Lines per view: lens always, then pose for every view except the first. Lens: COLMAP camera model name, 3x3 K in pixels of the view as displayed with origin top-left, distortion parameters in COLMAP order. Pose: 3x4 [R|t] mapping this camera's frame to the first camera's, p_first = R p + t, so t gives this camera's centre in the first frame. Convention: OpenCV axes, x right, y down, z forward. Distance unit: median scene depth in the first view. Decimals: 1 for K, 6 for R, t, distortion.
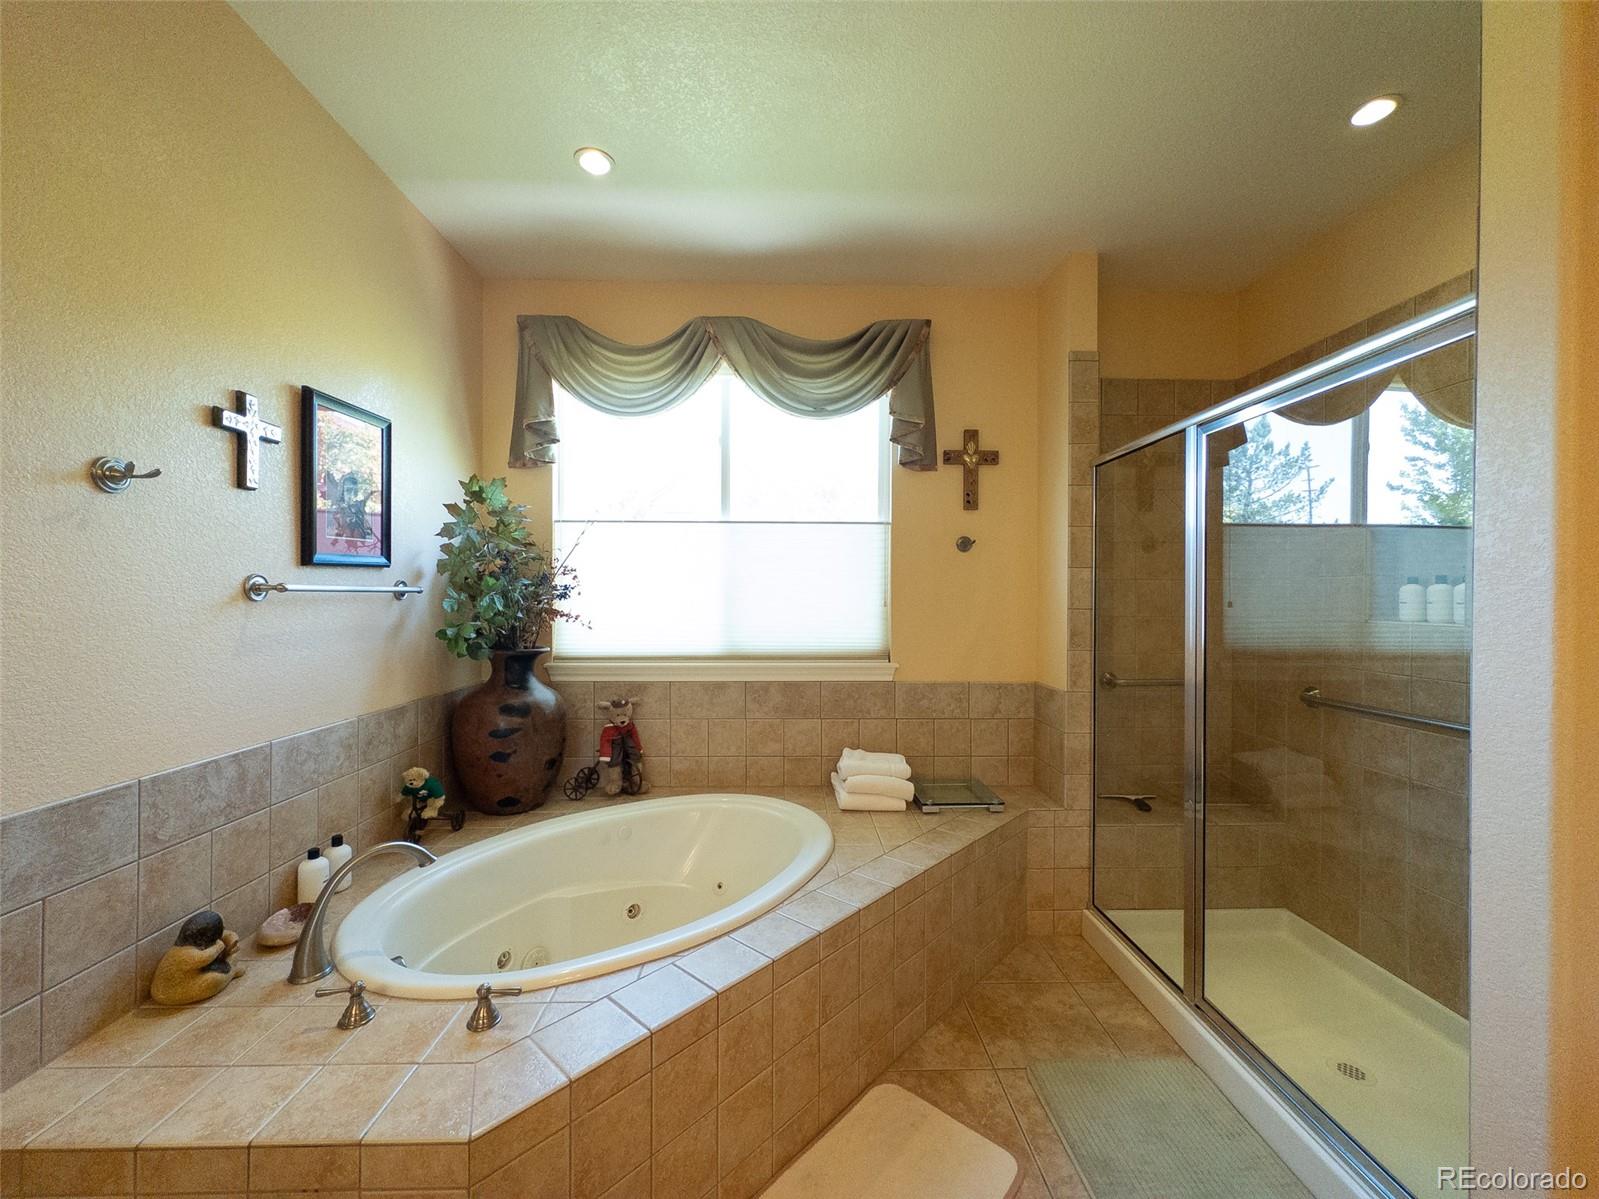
lens RADIAL K [[633.3, 0, 799.8], [0, 633.3, 601.9], [0, 0, 1]] dist [-0.002538, -0.000075]
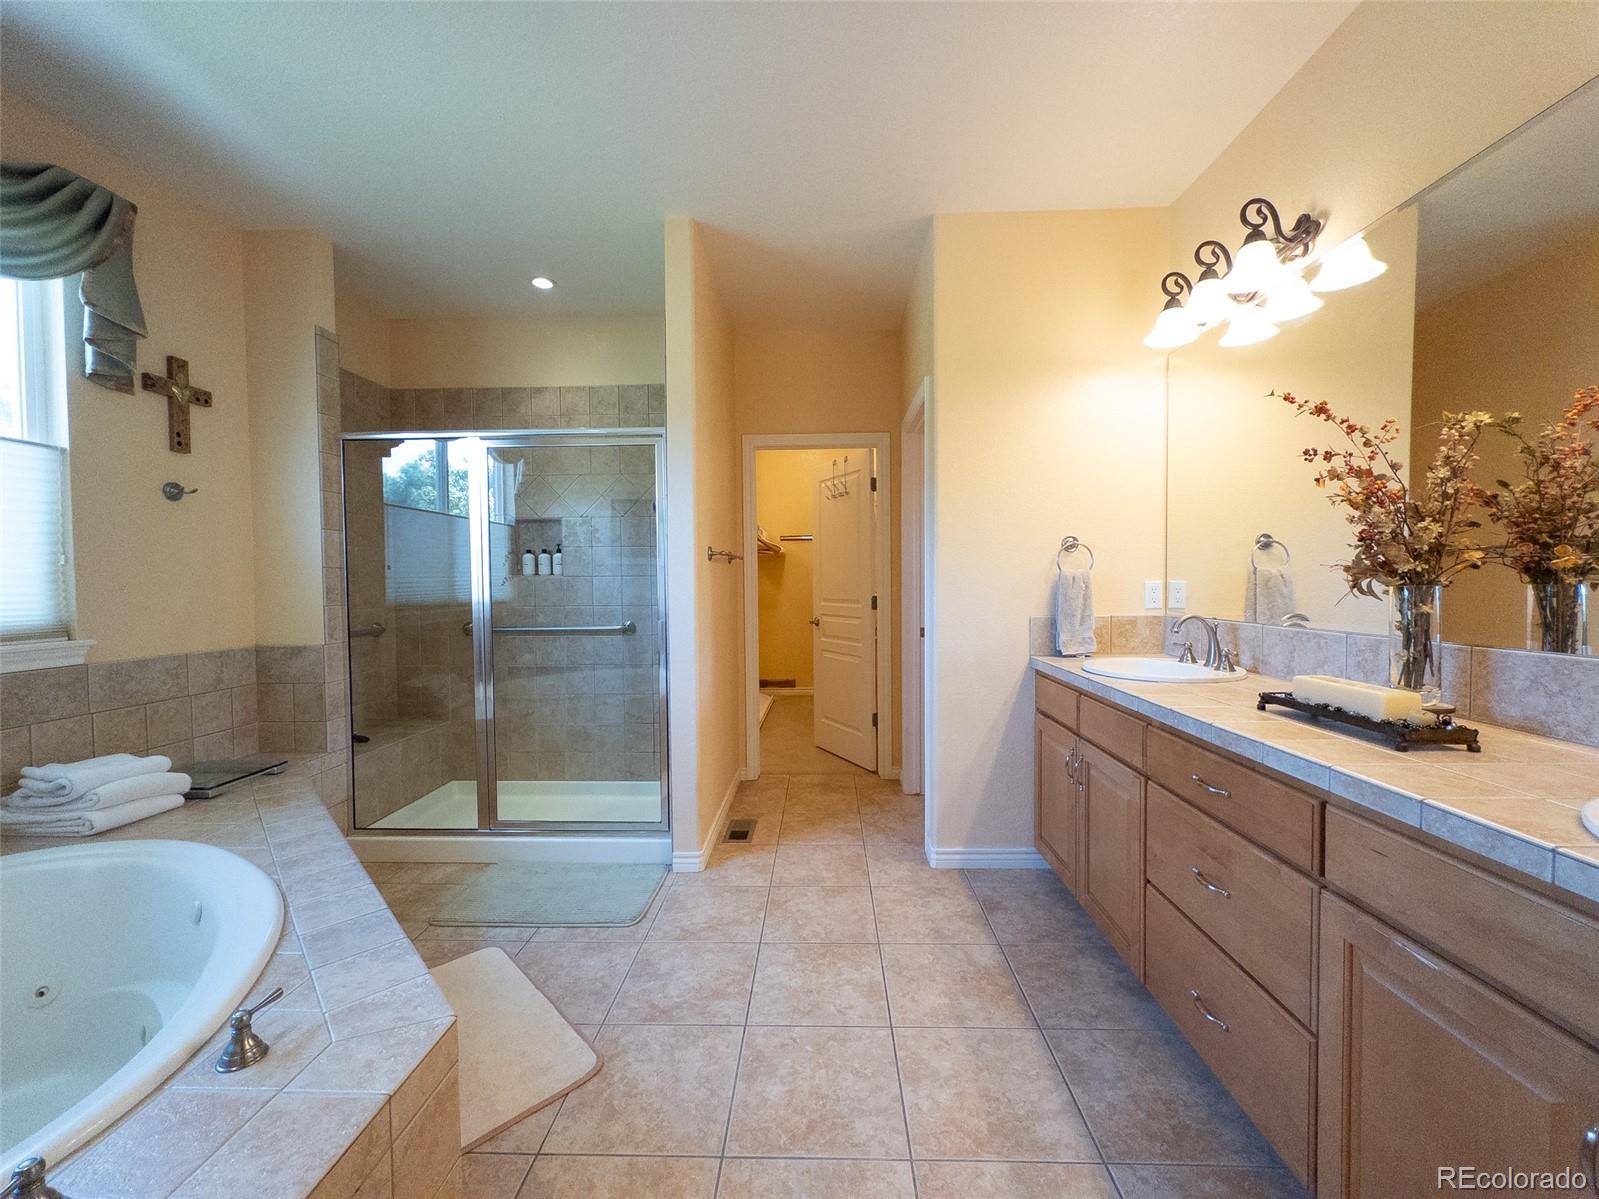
lens RADIAL K [[633.3, 0, 801.4], [0, 633.3, 596.8], [0, 0, 1]] dist [-0.002538, -0.000075]
pose [[0.065891, -0.033272, 0.997272, -0.535165], [0.011642, 0.999402, 0.032574, 0.031540], [-0.997759, 0.009464, 0.066239, 0.109111]]
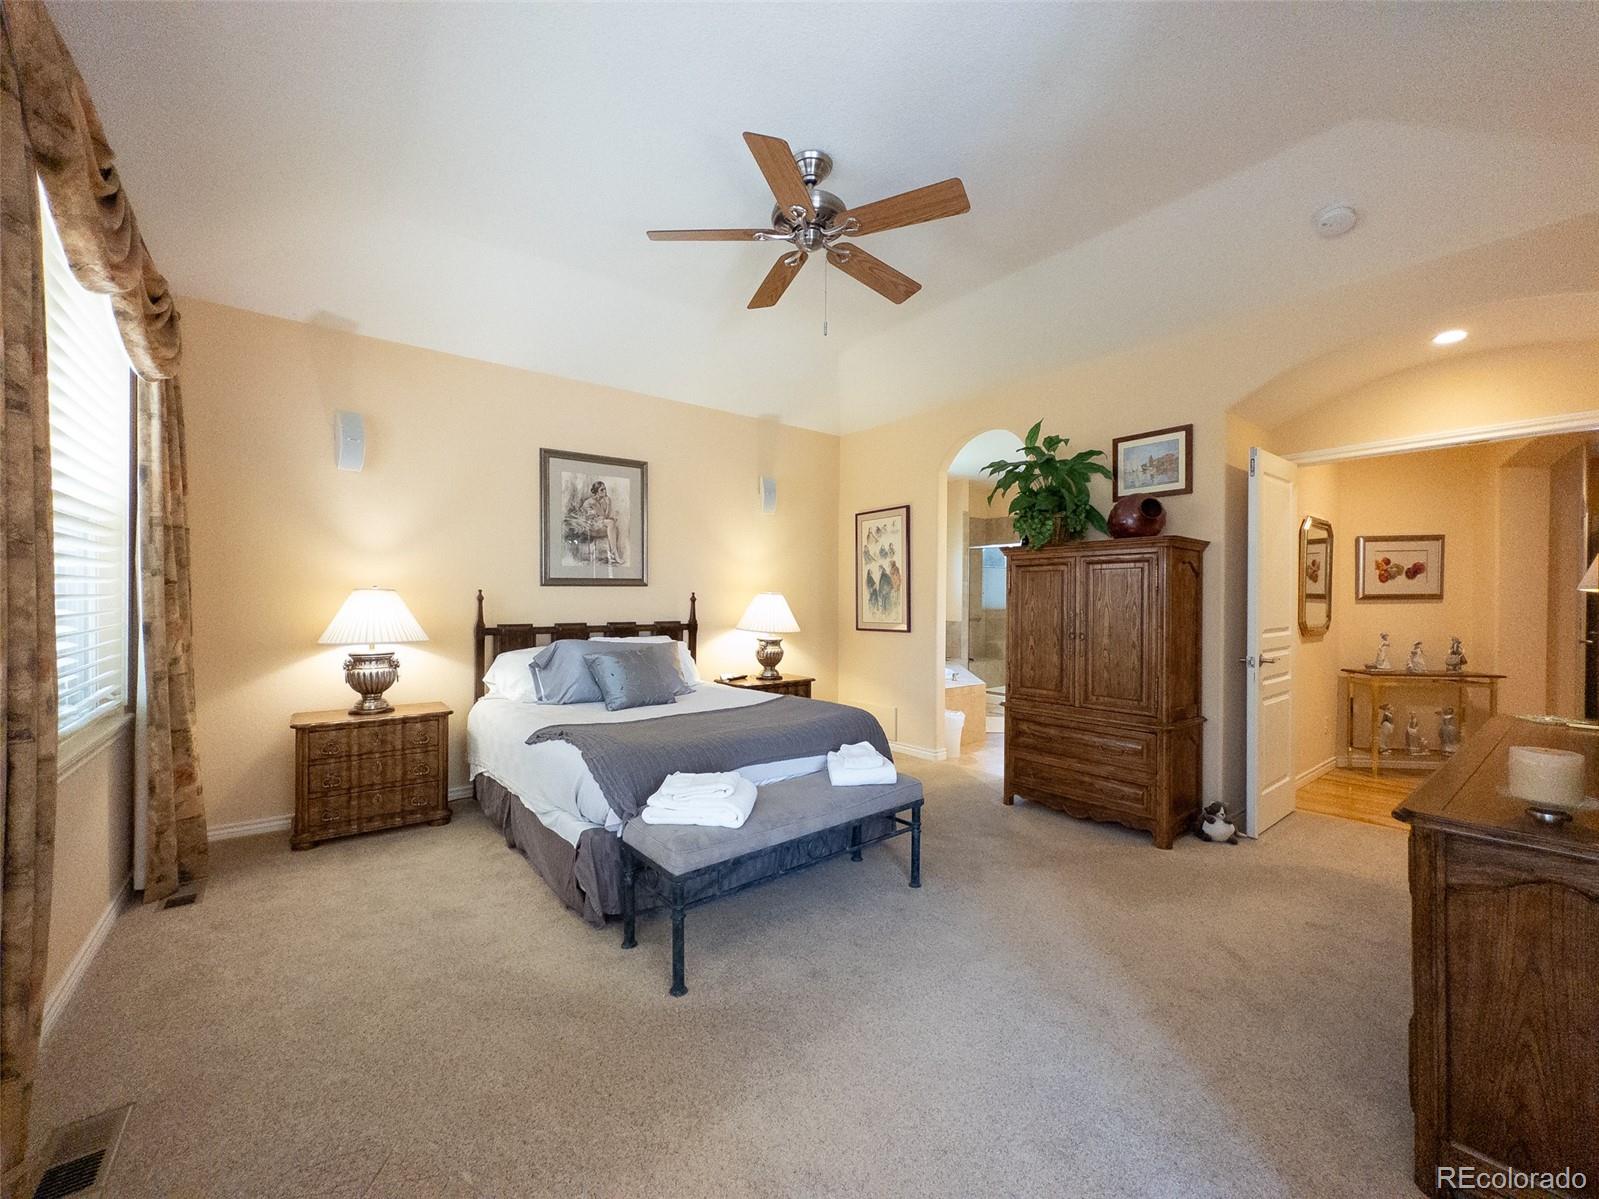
lens RADIAL K [[633.3, 0, 800.6], [0, 633.3, 599.2], [0, 0, 1]] dist [-0.002538, -0.000075]
pose [[0.808753, -0.004278, 0.588133, -1.835818], [-0.000680, 0.999966, 0.008209, 0.008323], [-0.588149, -0.007039, 0.808722, -0.935503]]
